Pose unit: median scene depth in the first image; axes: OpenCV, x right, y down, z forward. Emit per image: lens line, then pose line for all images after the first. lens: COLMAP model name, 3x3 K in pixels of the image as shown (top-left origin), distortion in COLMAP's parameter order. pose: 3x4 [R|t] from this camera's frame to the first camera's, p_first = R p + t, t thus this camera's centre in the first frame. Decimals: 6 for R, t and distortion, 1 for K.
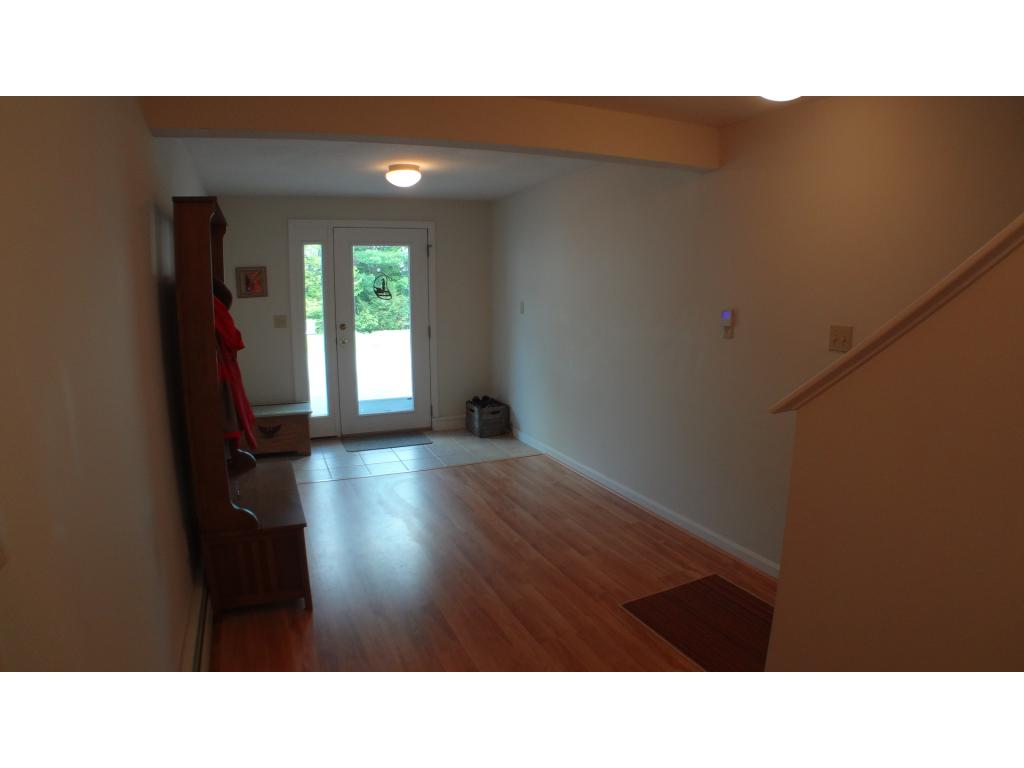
lens RADIAL K [[579.3, 0, 520.4], [0, 579.3, 375.0], [0, 0, 1]] dist [-0.191918, 0.034637]
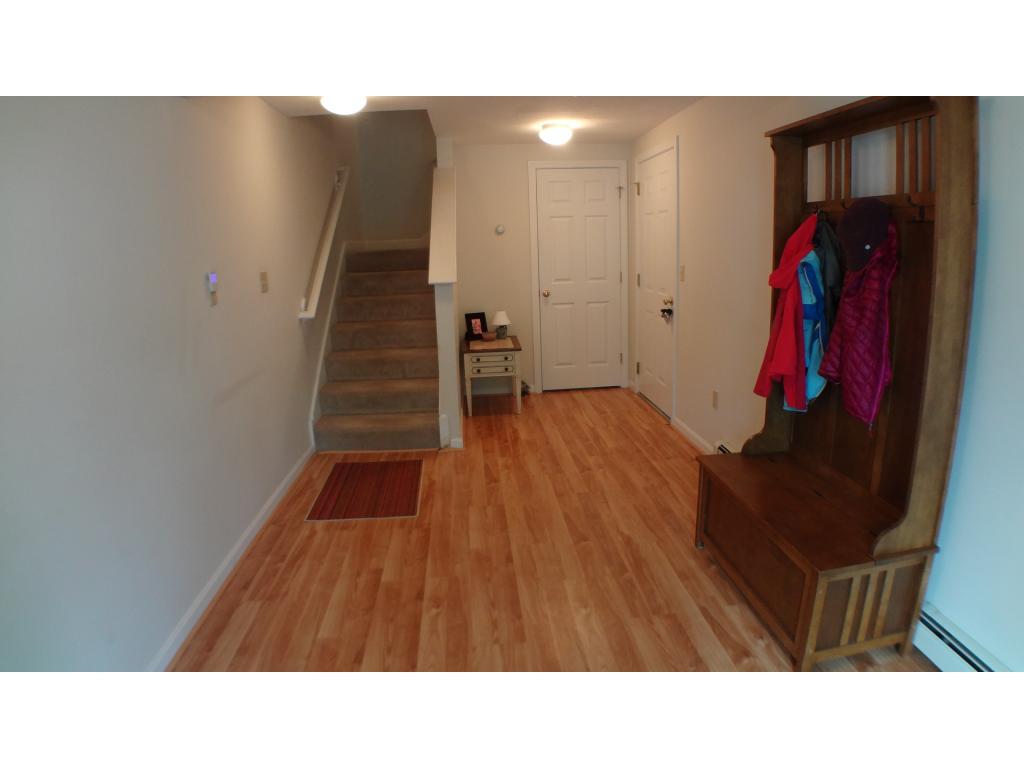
lens RADIAL K [[579.3, 0, 520.4], [0, 579.3, 375.0], [0, 0, 1]] dist [-0.191918, 0.034637]
pose [[-0.941477, -0.041964, 0.334454, -0.195075], [0.083418, 0.932350, 0.351802, -0.121942], [-0.326591, 0.359113, -0.874286, 0.898744]]
